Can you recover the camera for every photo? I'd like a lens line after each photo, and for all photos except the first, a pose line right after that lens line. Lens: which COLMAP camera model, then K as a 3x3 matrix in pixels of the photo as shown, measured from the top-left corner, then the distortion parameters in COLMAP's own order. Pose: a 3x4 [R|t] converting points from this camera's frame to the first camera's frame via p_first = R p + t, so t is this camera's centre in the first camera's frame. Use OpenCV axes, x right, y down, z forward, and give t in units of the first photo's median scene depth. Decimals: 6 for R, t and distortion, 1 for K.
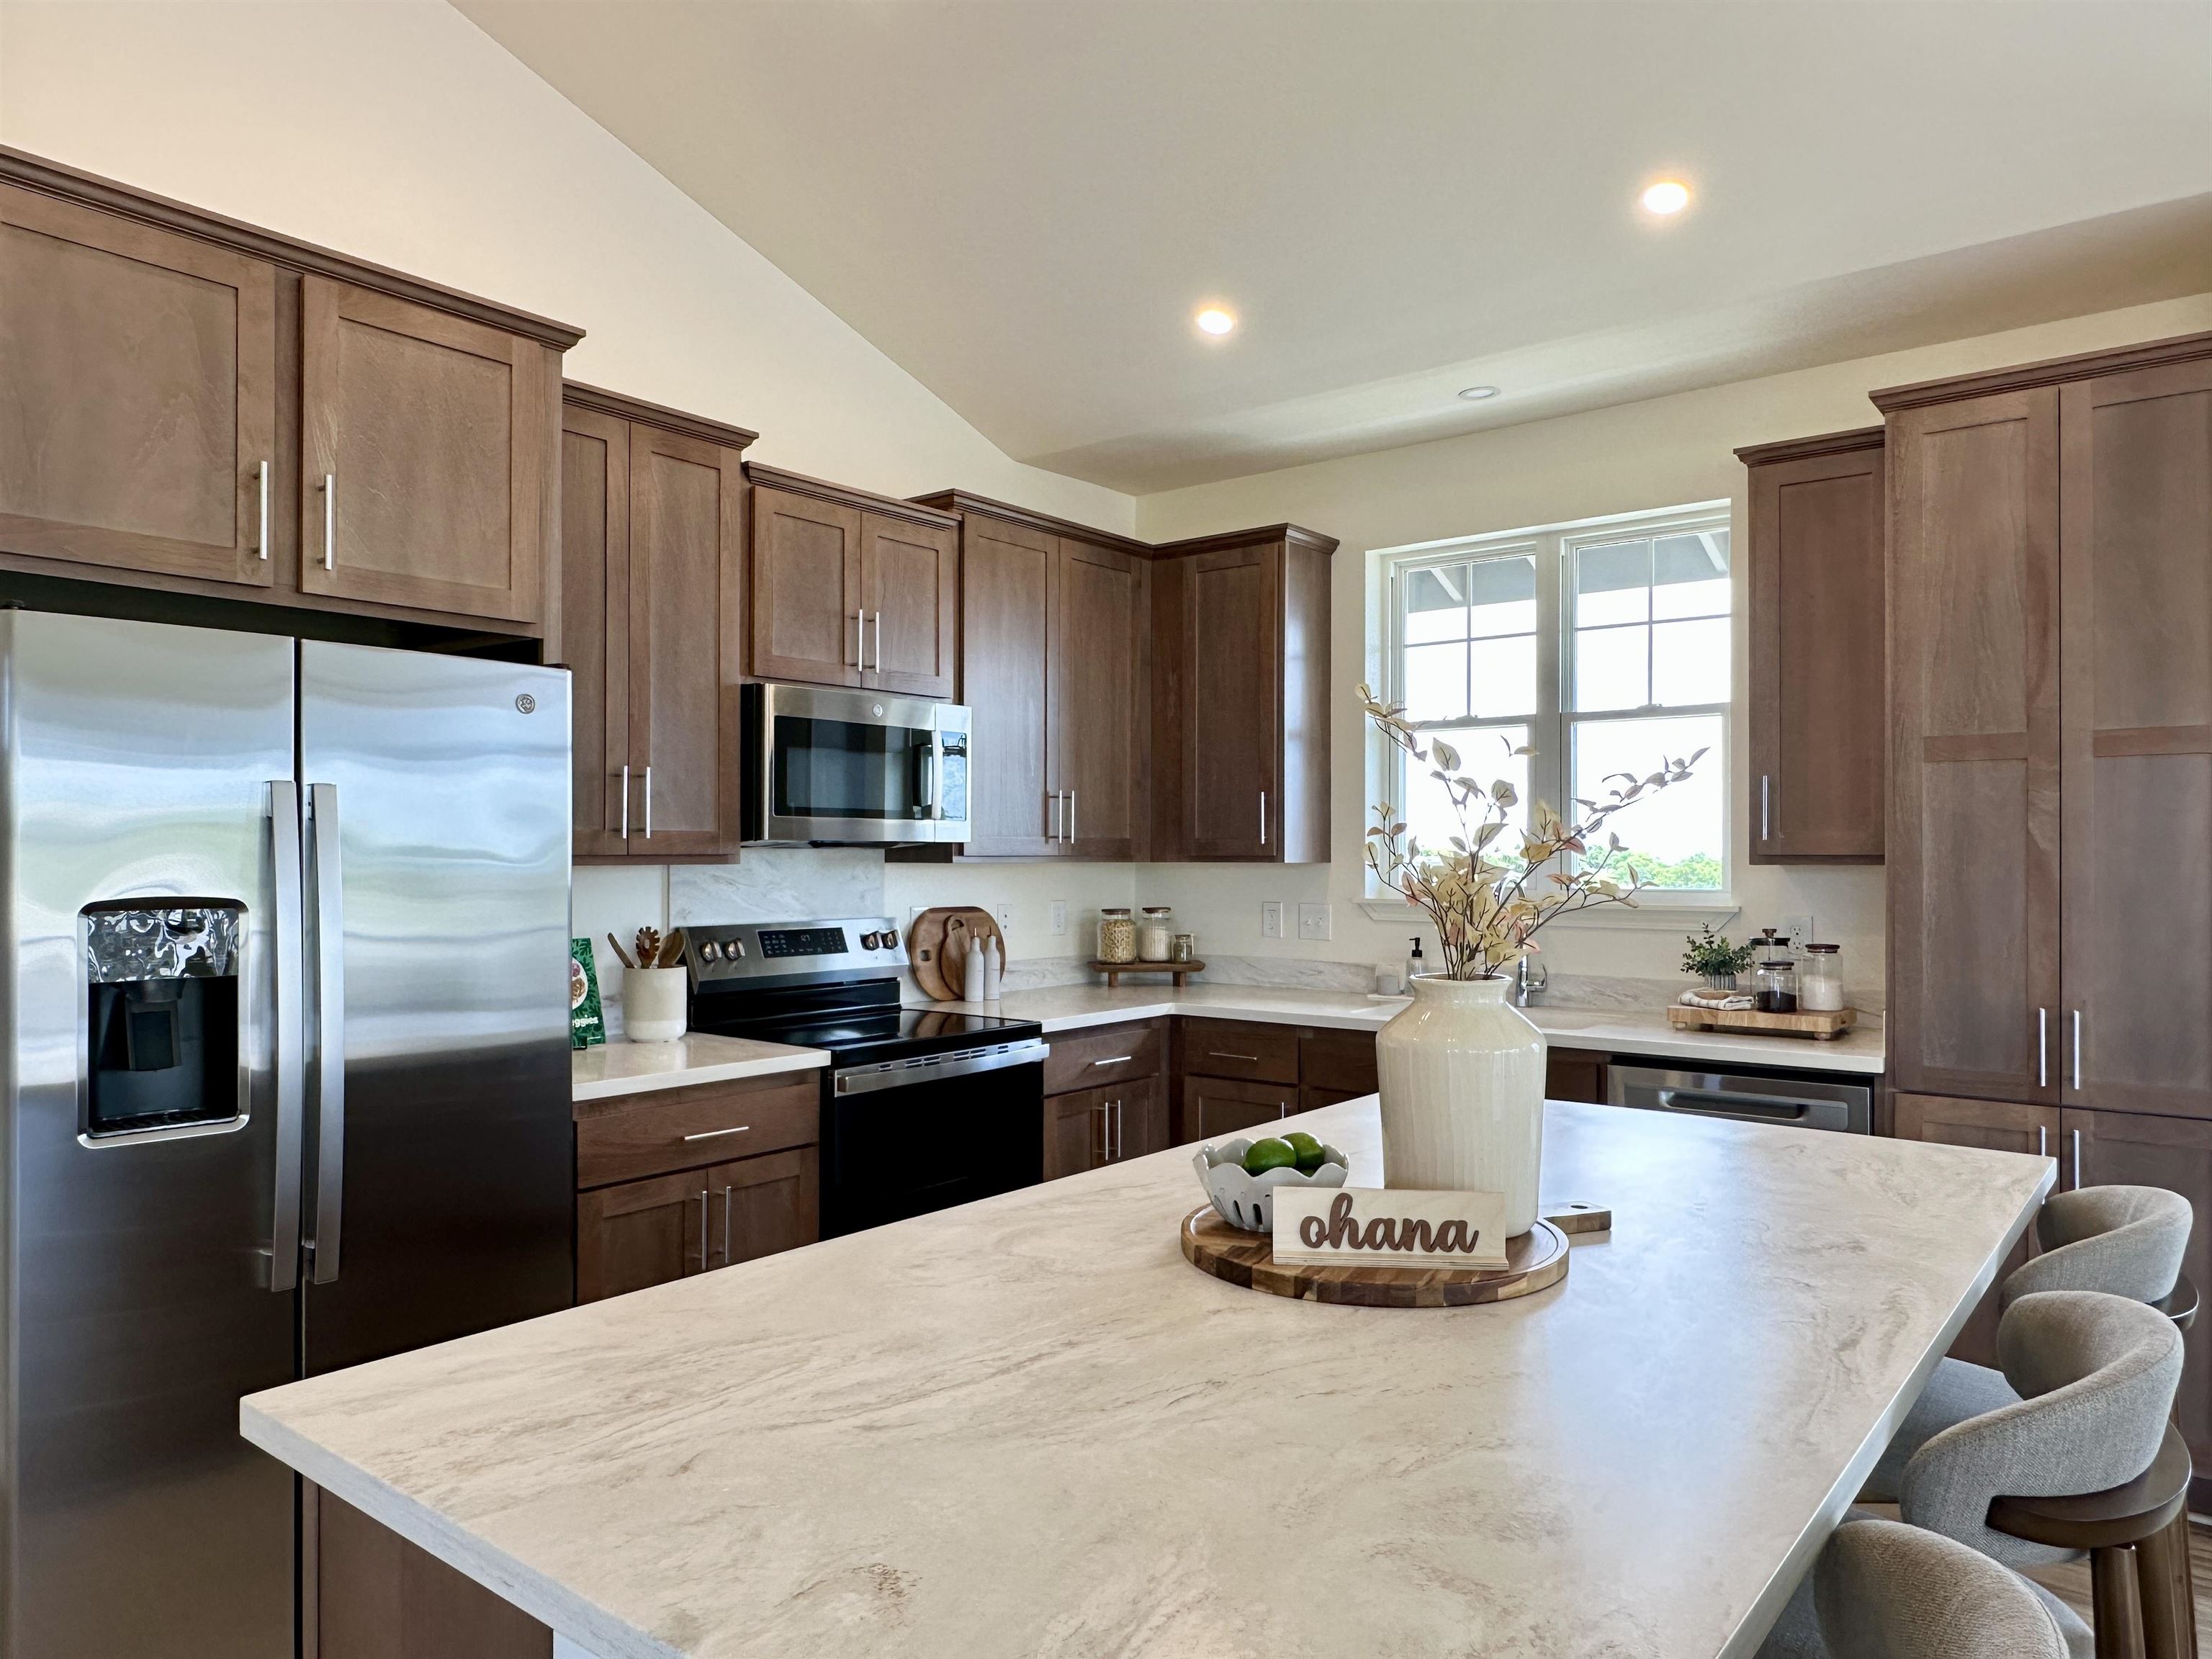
lens RADIAL K [[1461.2, 0, 1078.3], [0, 1461.2, 839.0], [0, 0, 1]] dist [-0.000621, 0.001651]
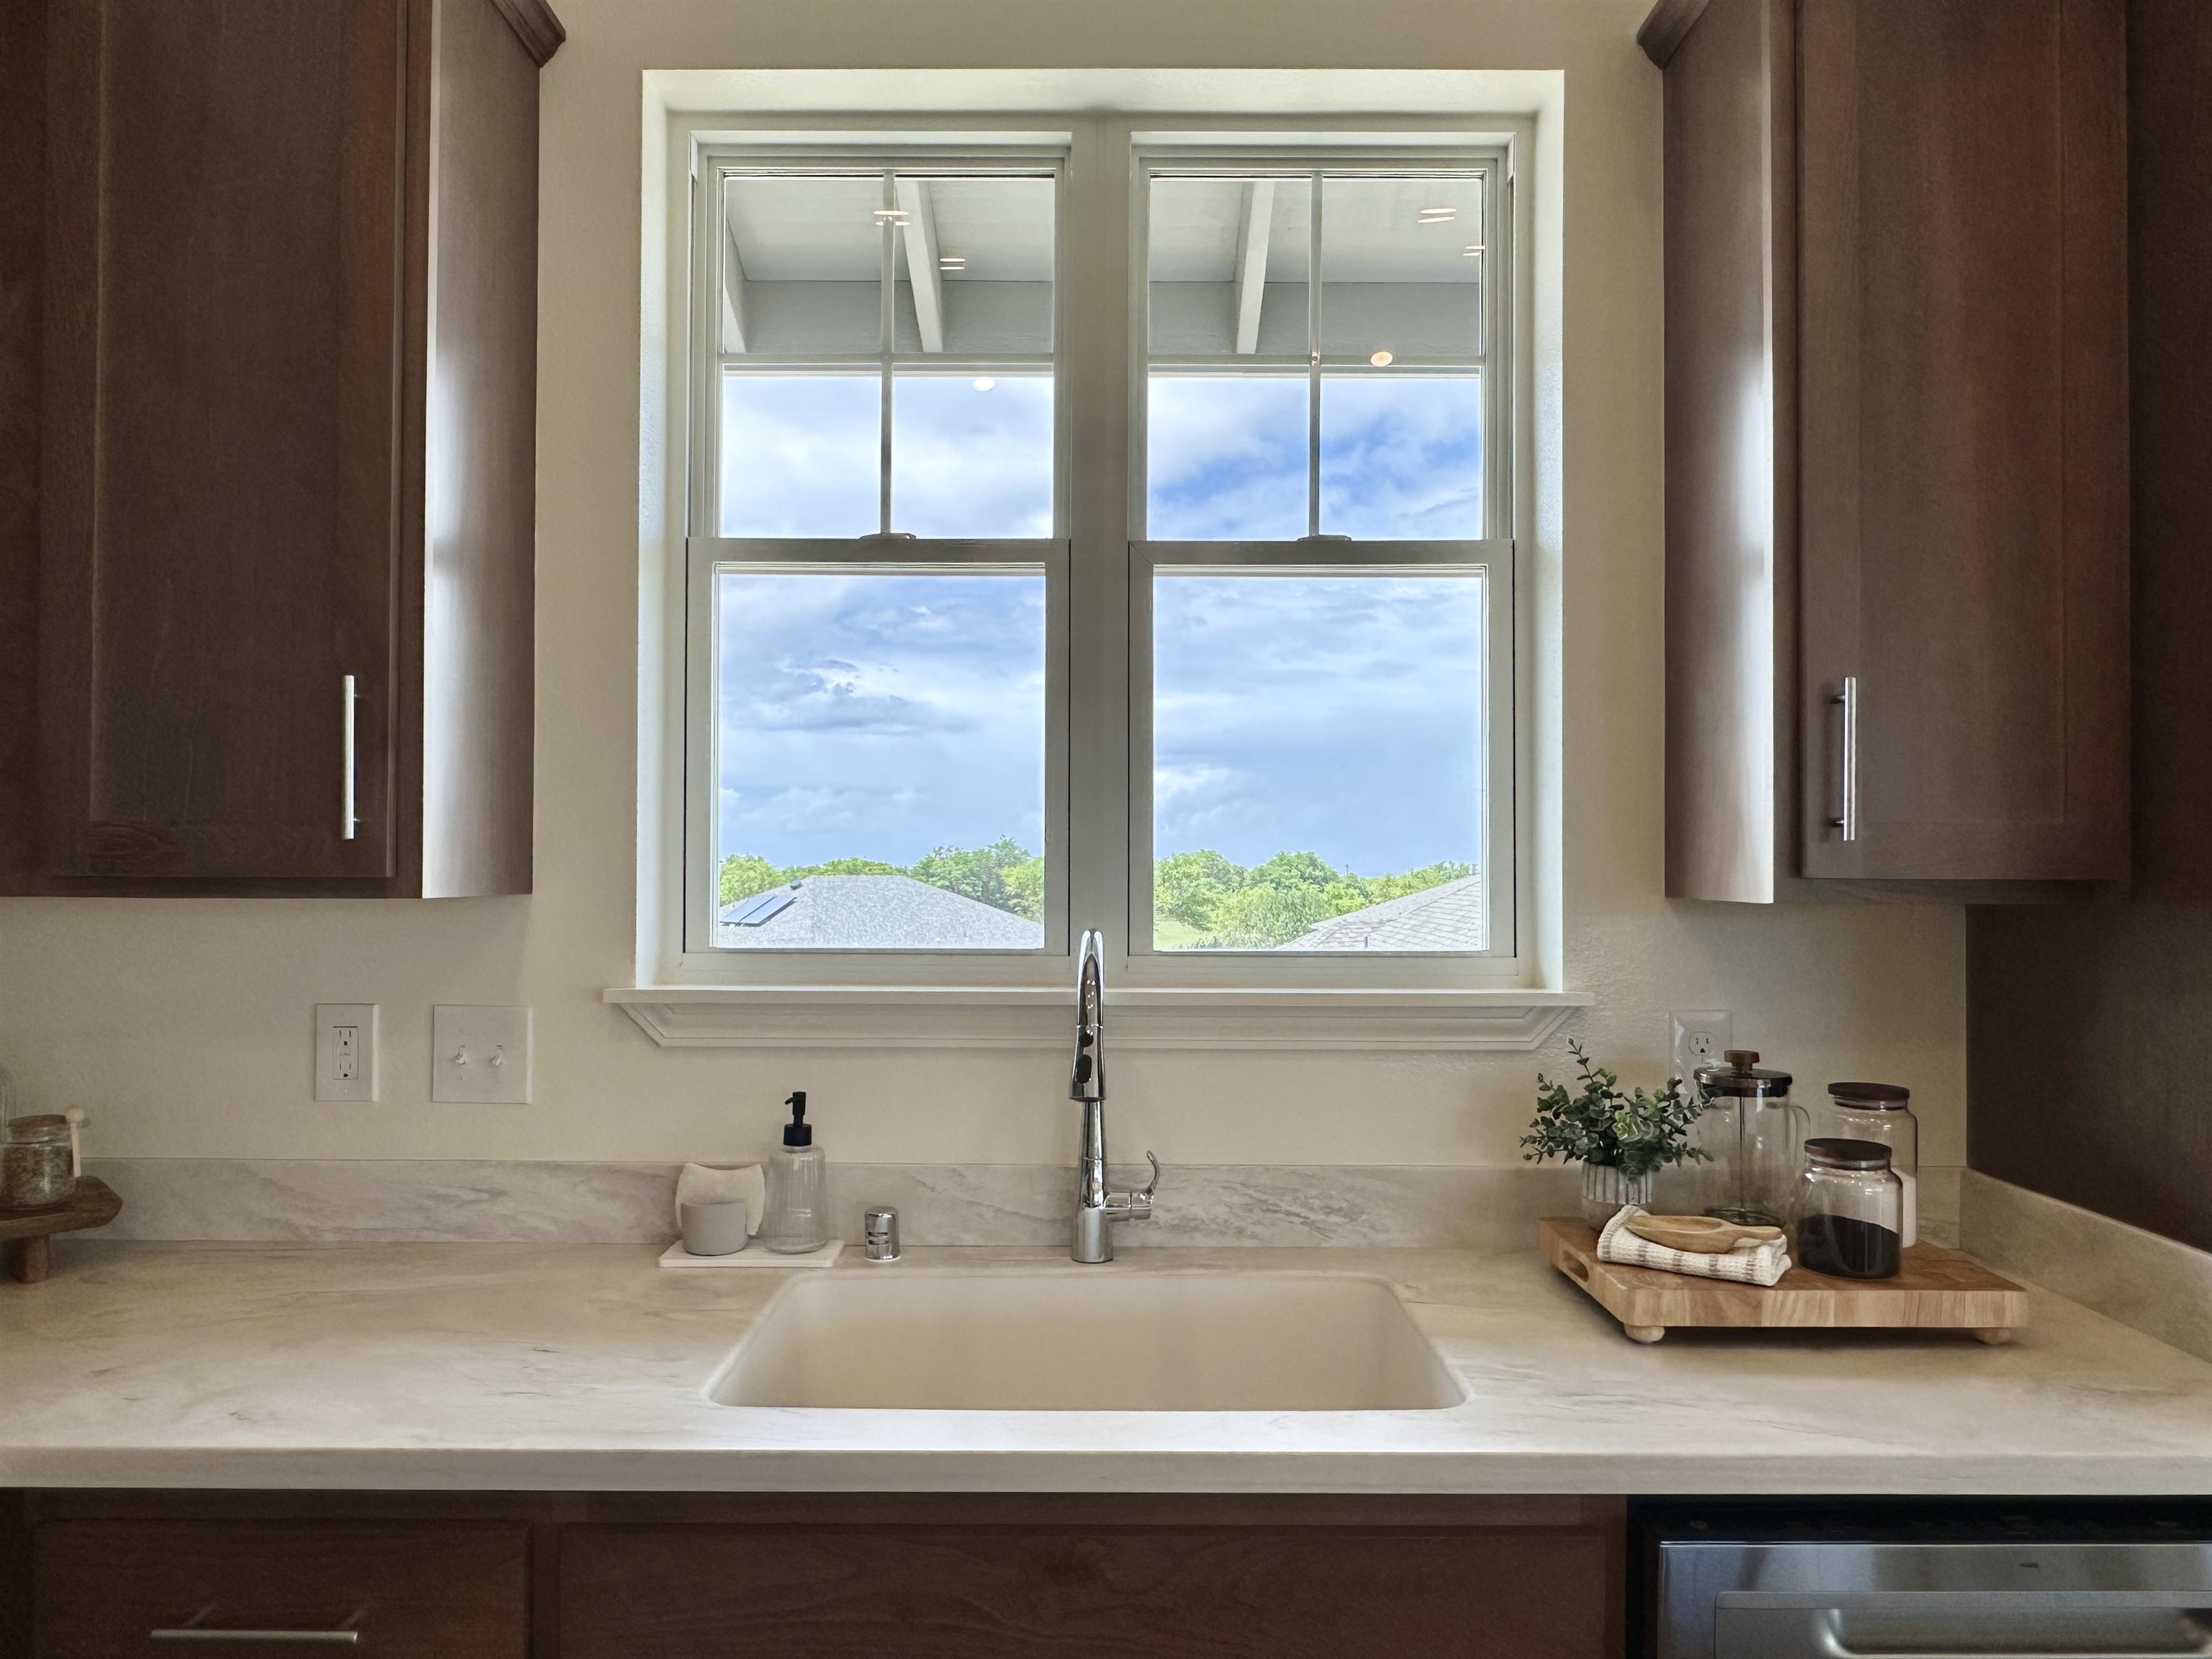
lens RADIAL K [[1461.2, 0, 1078.3], [0, 1461.2, 839.0], [0, 0, 1]] dist [-0.000621, 0.001651]
pose [[0.778600, 0.009957, 0.627442, 0.051482], [-0.008051, 0.999950, -0.005877, 0.003819], [-0.627469, -0.000476, 0.778641, 0.662439]]
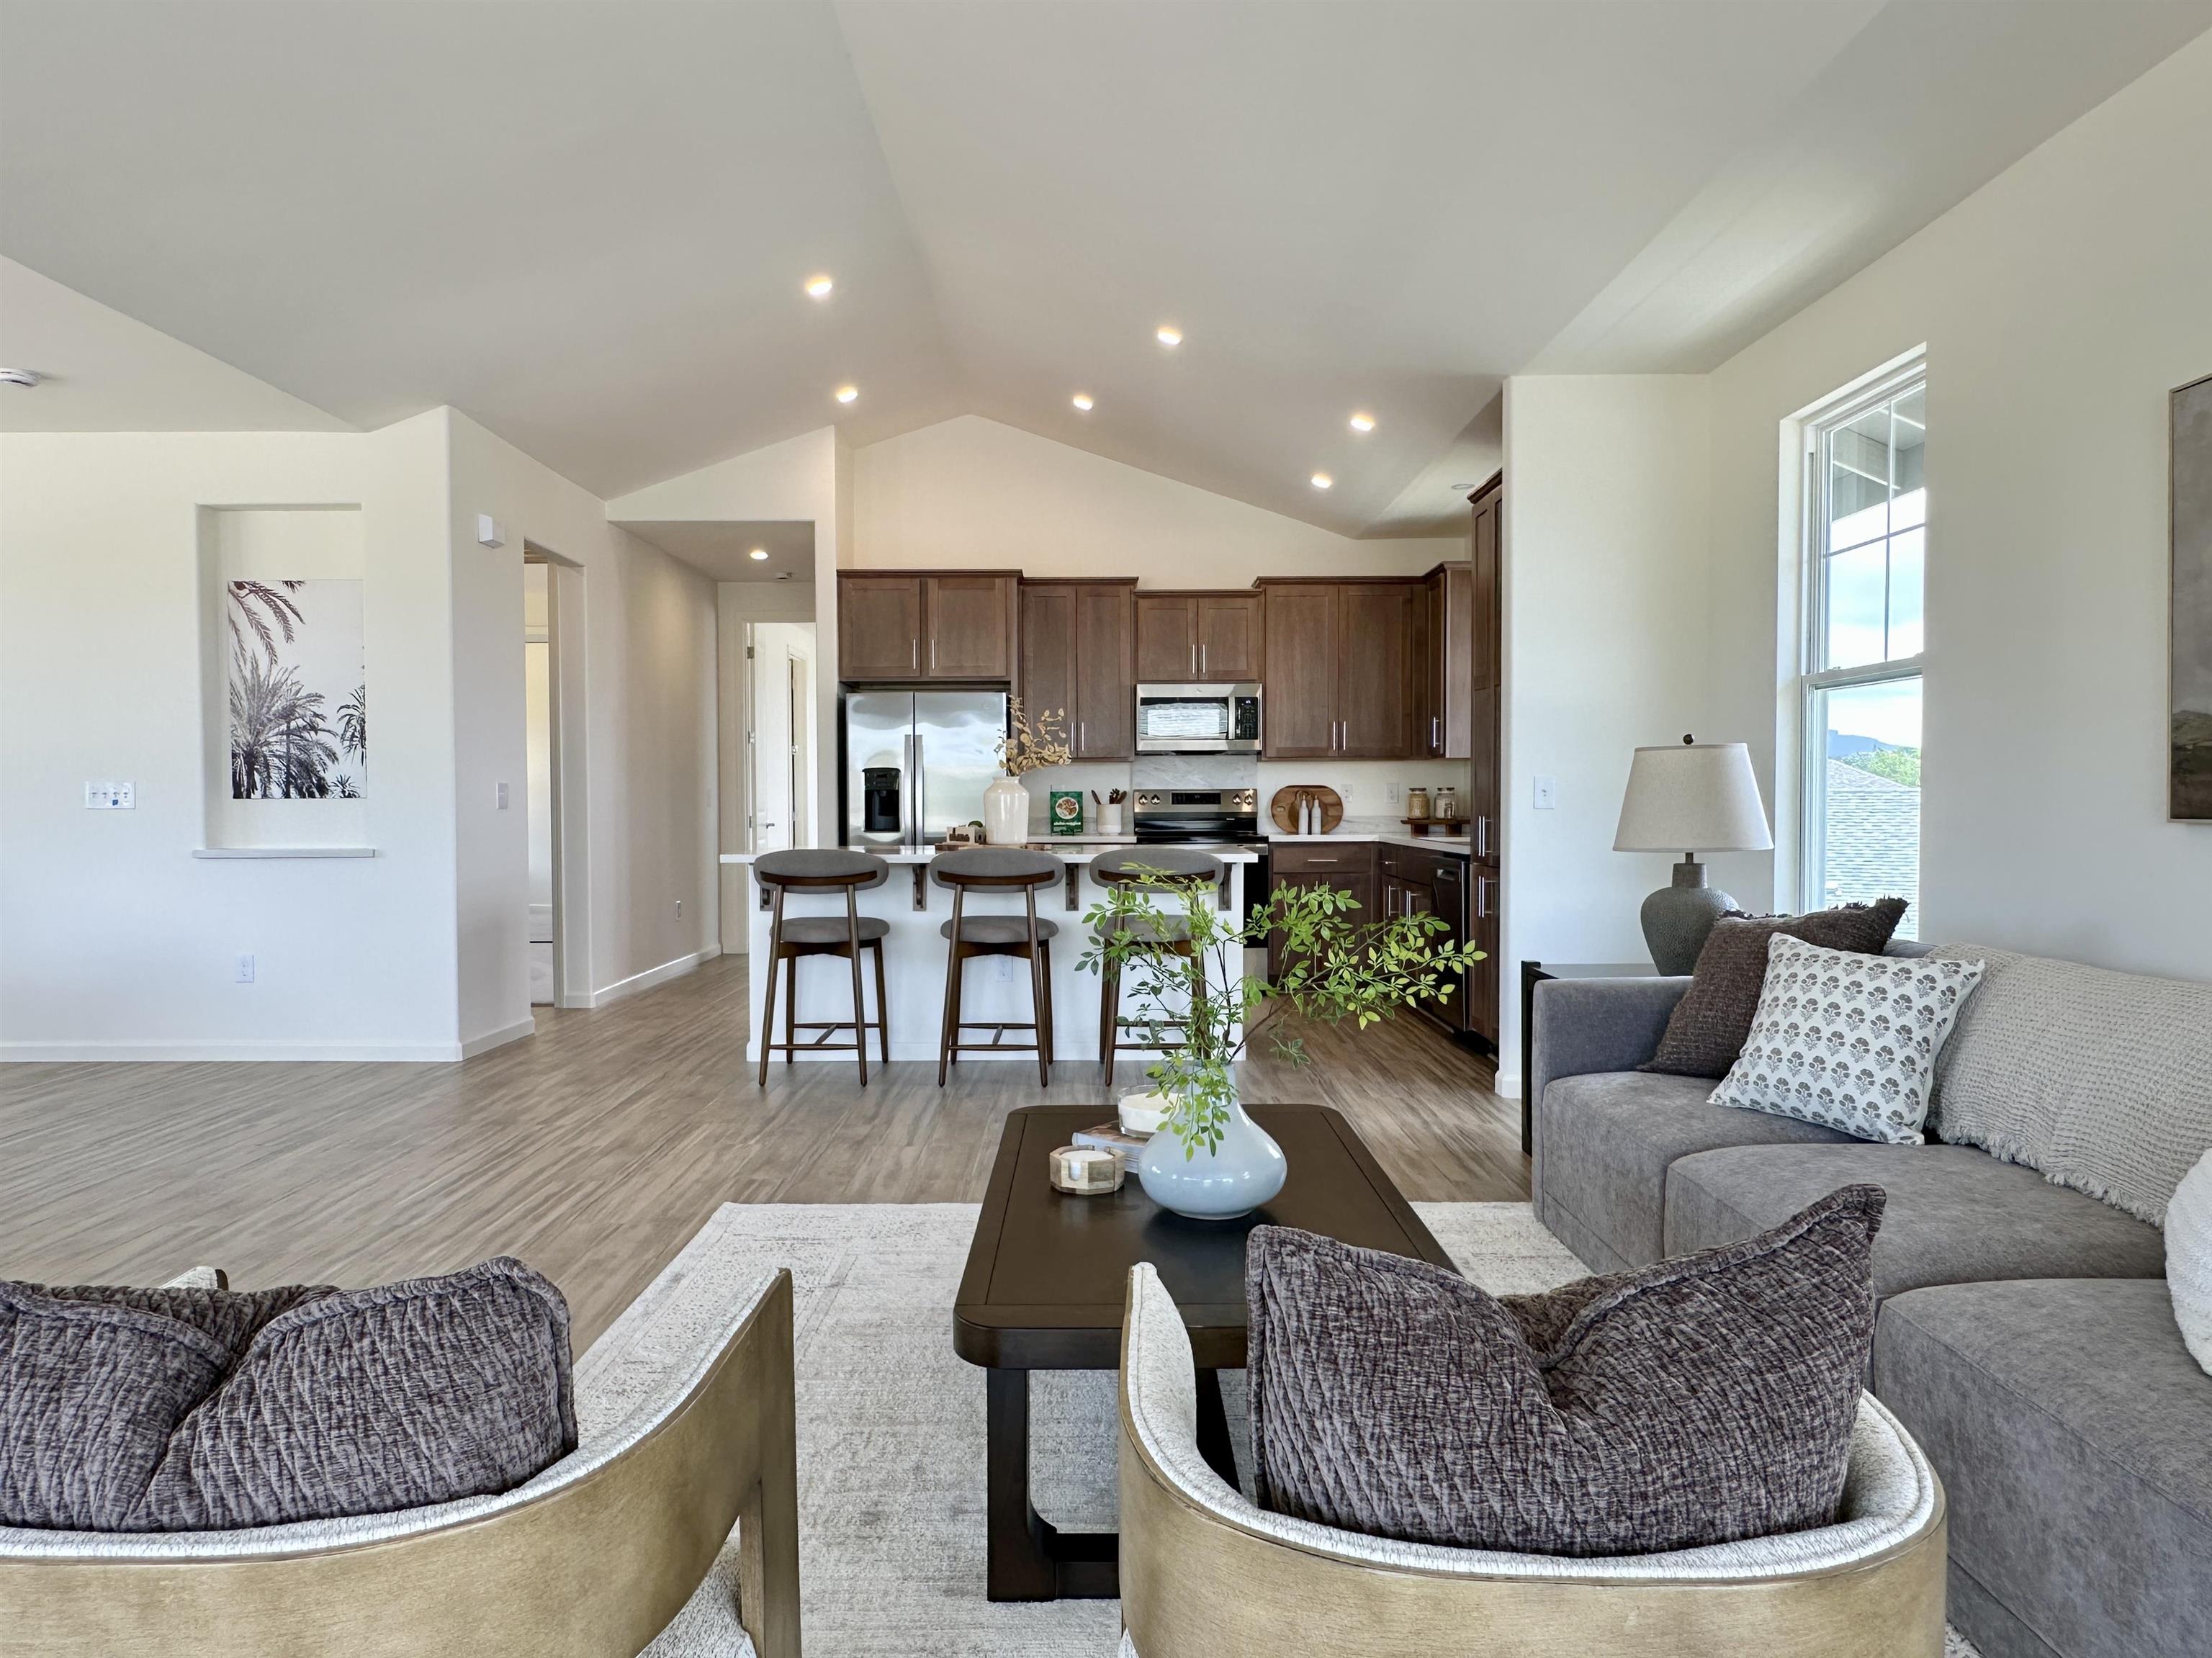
lens RADIAL K [[1461.1, 0, 1078.3], [0, 1461.1, 838.5], [0, 0, 1]] dist [-0.000621, 0.001651]
pose [[0.621000, 0.020158, -0.783551, 1.266958], [0.011231, 0.999338, 0.034611, 0.047695], [0.783730, -0.030294, 0.620362, -0.439089]]
